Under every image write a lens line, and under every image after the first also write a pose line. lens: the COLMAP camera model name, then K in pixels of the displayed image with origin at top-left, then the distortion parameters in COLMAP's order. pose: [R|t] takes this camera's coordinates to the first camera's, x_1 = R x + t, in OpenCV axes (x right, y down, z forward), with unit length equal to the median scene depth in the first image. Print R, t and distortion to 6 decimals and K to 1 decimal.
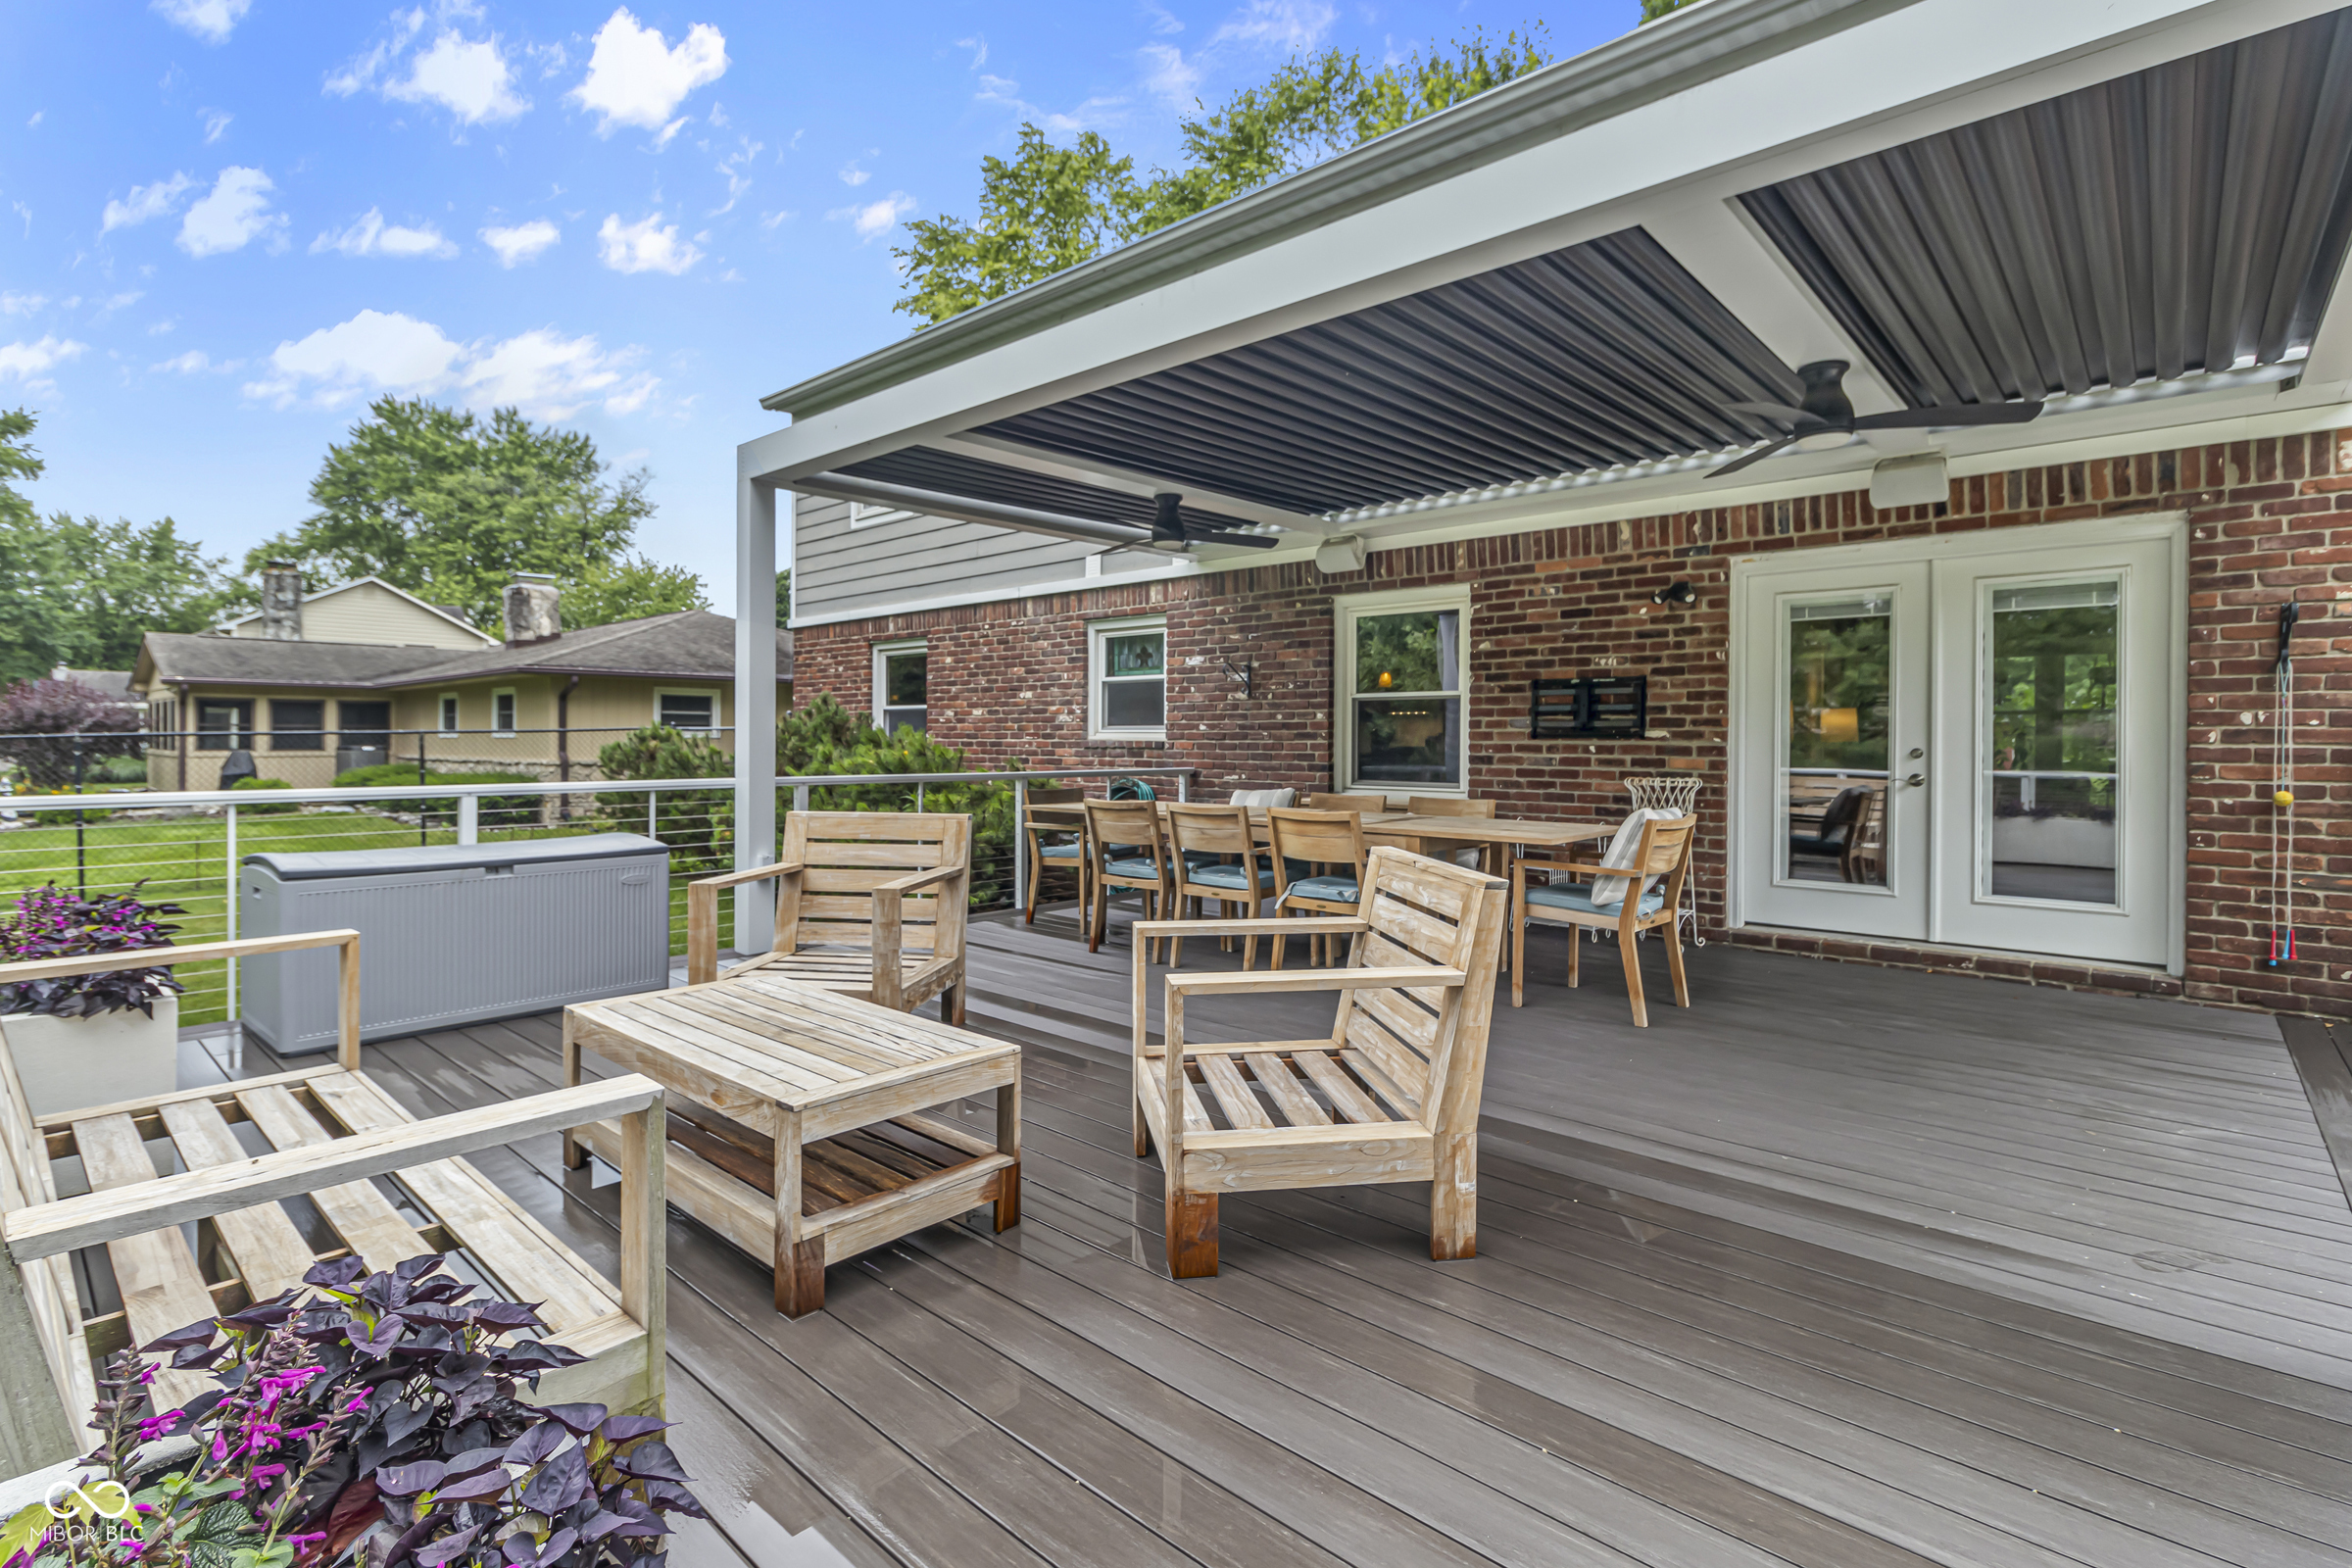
lens RADIAL K [[1120.3, 0, 1194.4], [0, 1120.3, 773.1], [0, 0, 1]] dist [-0.000835, 0.000852]
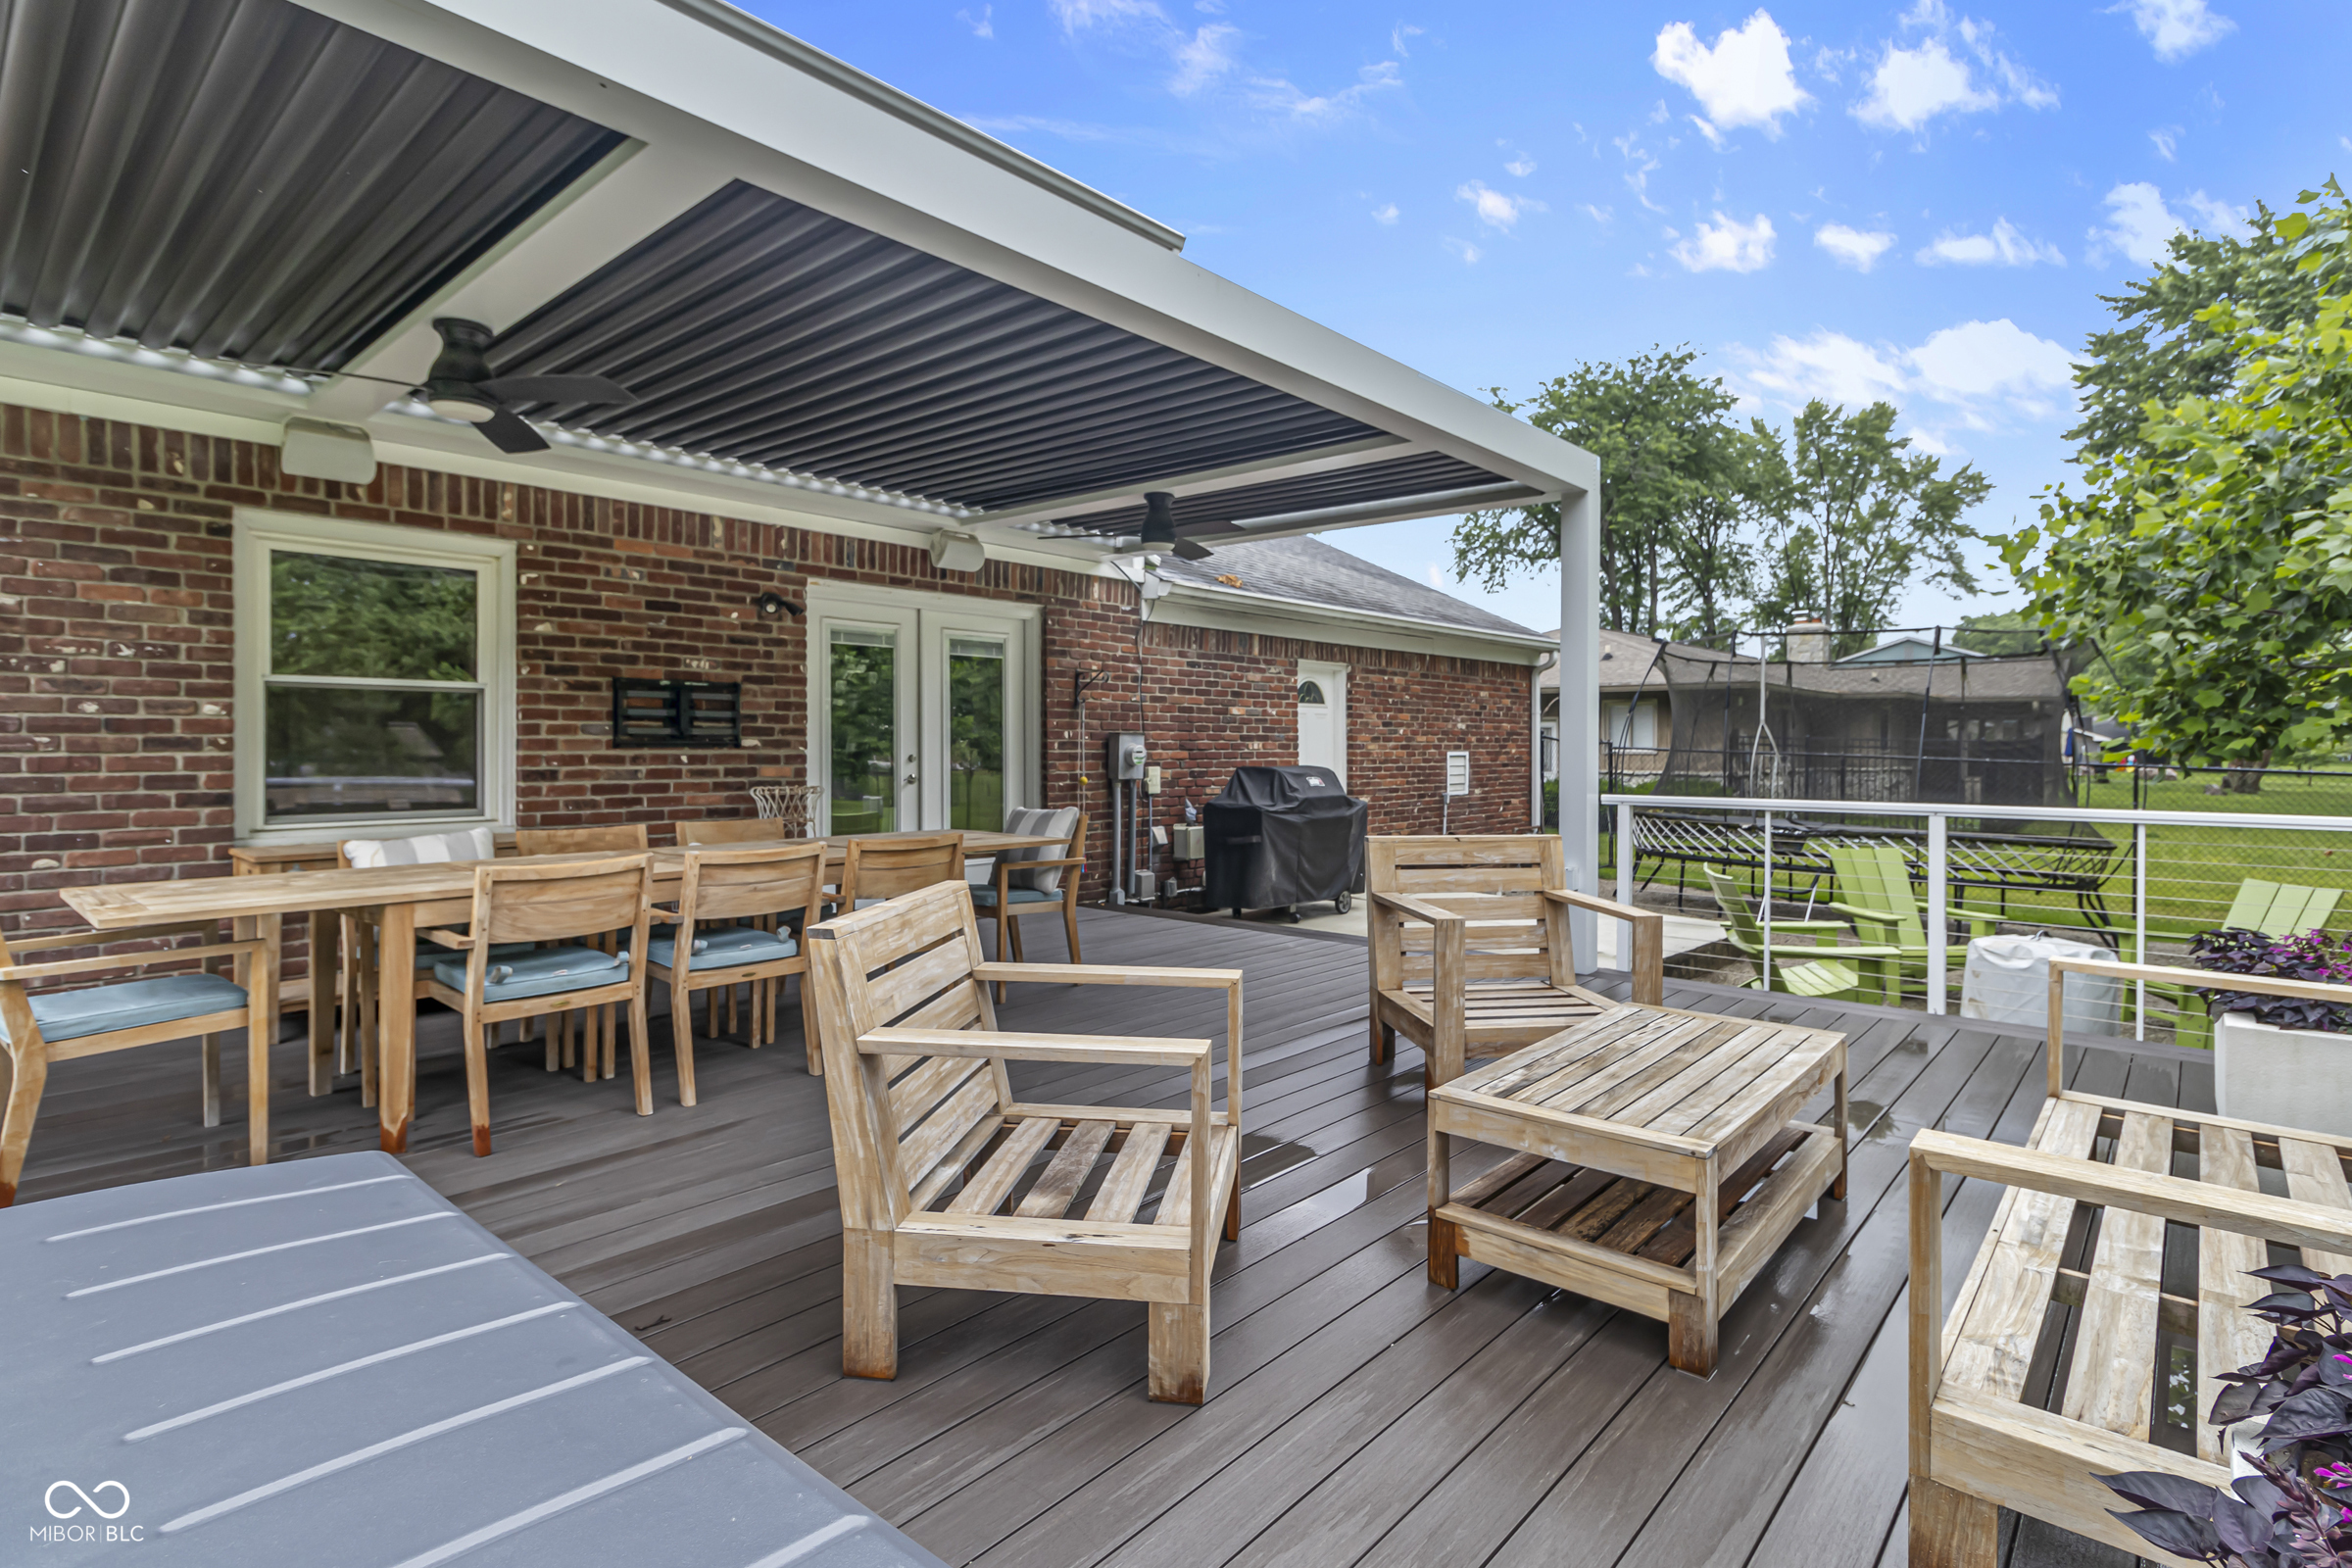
lens RADIAL K [[1120.3, 0, 1185.7], [0, 1120.3, 763.5], [0, 0, 1]] dist [-0.000835, 0.000852]
pose [[0.001372, -0.022707, 0.999741, -0.542991], [0.024265, 0.999449, 0.022667, -0.028227], [-0.999705, 0.024228, 0.001922, 0.585912]]
